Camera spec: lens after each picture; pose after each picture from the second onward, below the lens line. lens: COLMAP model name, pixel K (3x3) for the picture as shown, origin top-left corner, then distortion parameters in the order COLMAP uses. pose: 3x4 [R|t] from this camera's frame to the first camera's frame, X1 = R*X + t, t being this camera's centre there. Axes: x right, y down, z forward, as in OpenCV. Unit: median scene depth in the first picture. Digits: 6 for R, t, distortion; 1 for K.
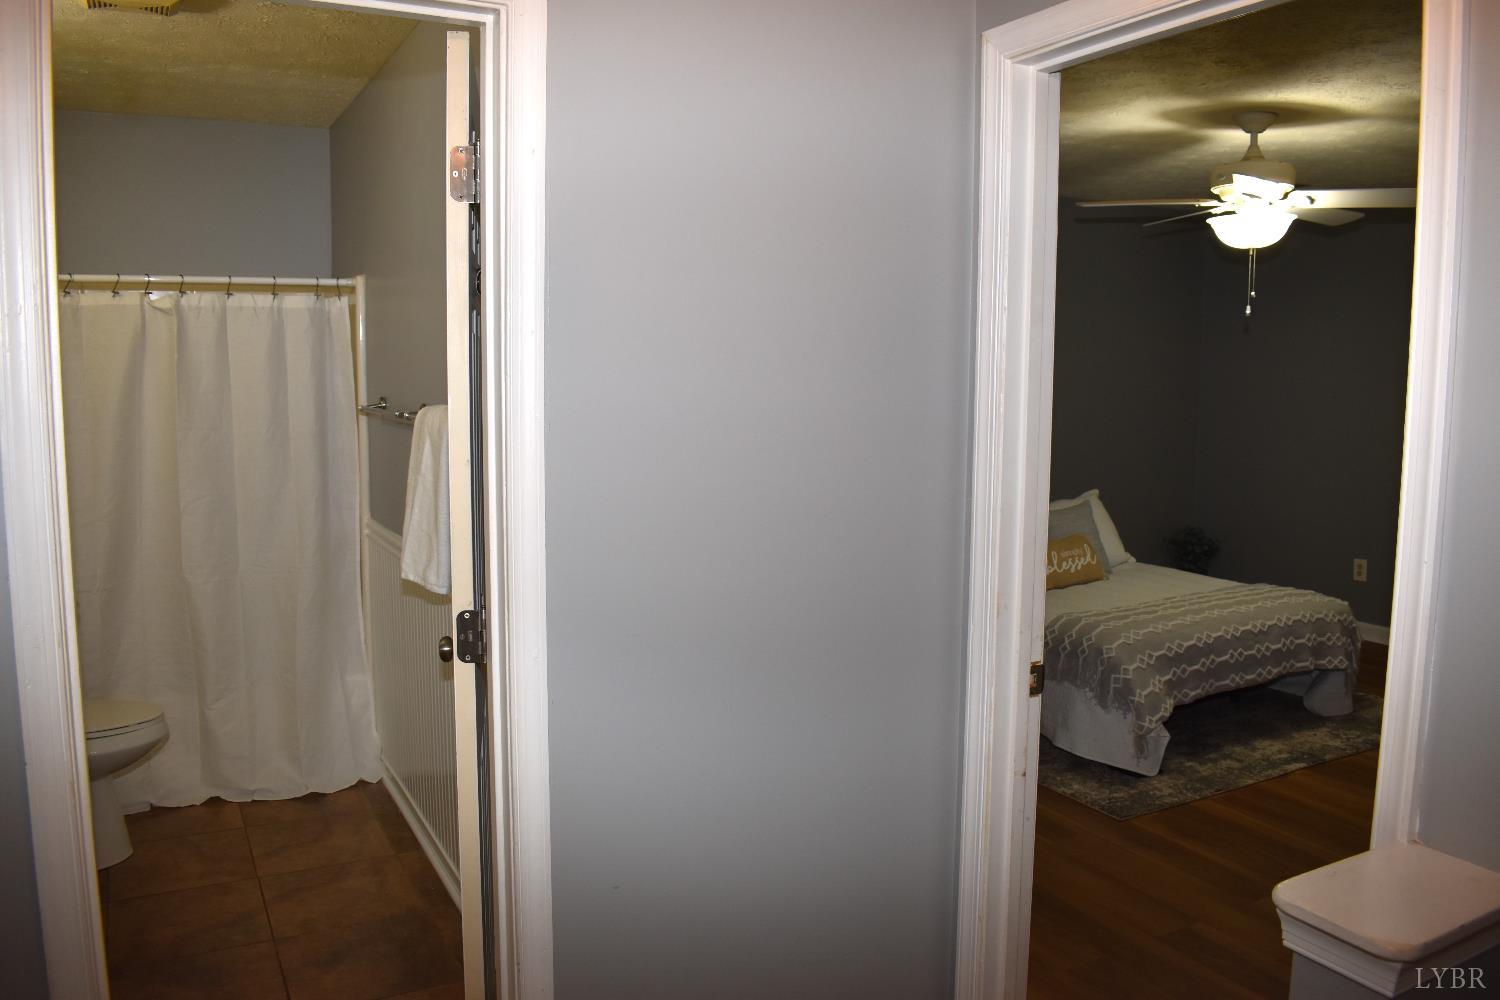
lens RADIAL K [[1169.6, 0, 742.9], [0, 1169.6, 504.3], [0, 0, 1]] dist [-0.098462, 0.017765]
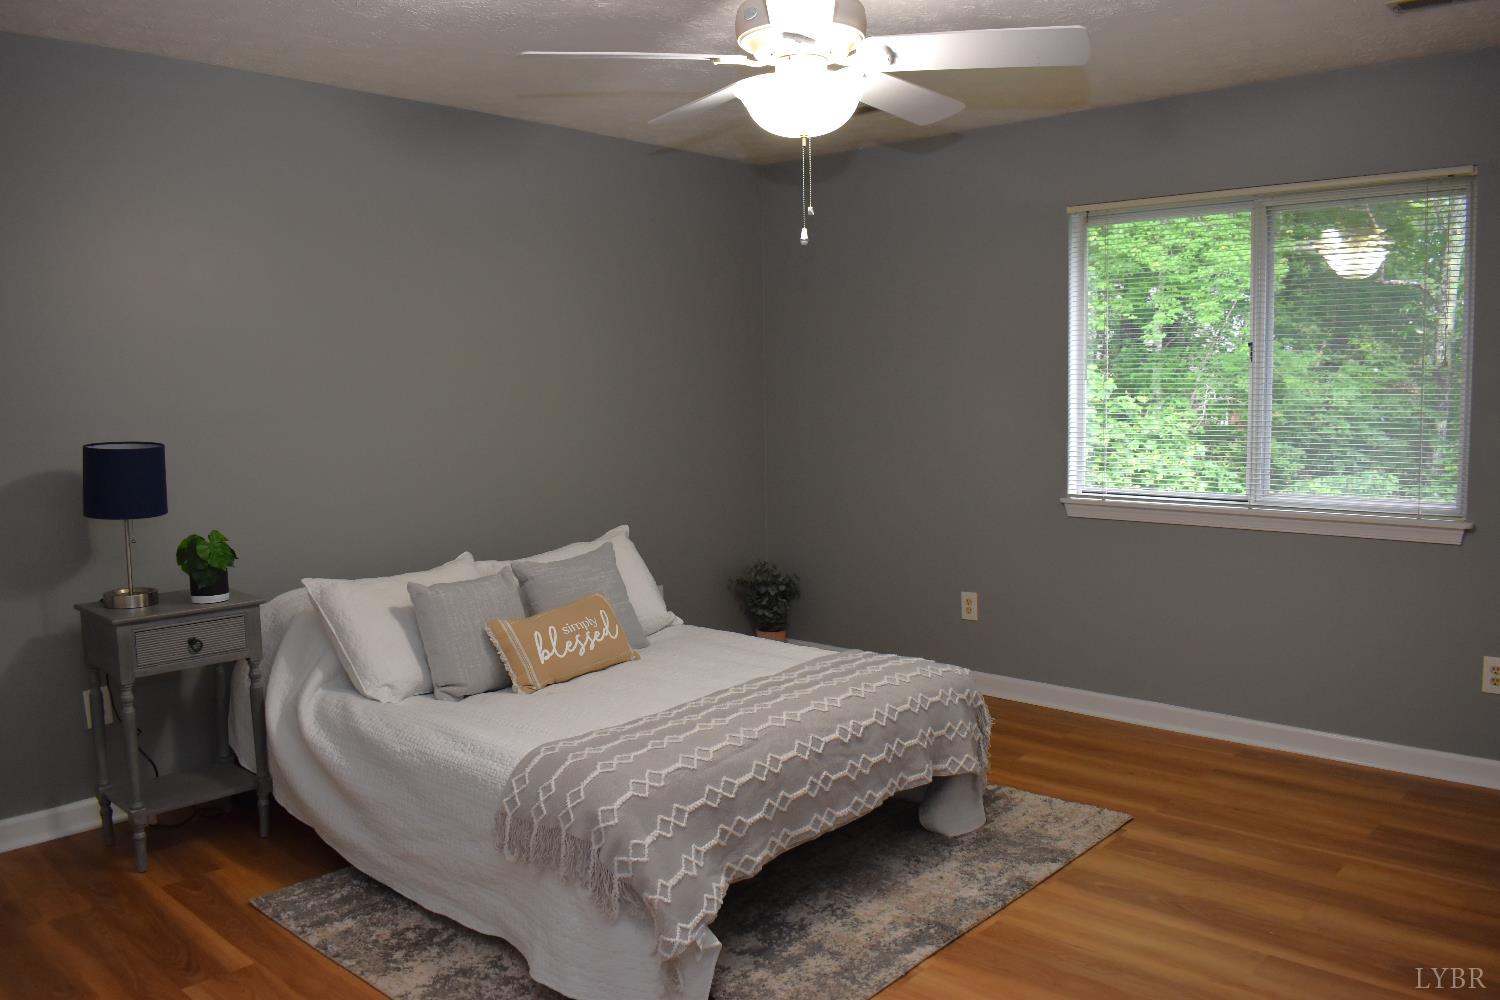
lens RADIAL K [[1169.6, 0, 748.1], [0, 1169.6, 506.5], [0, 0, 1]] dist [-0.098462, 0.017765]
pose [[0.942142, -0.052114, 0.331137, 0.187268], [0.059093, 0.998191, -0.011037, -0.016072], [-0.329963, 0.029966, 0.943518, 0.400274]]
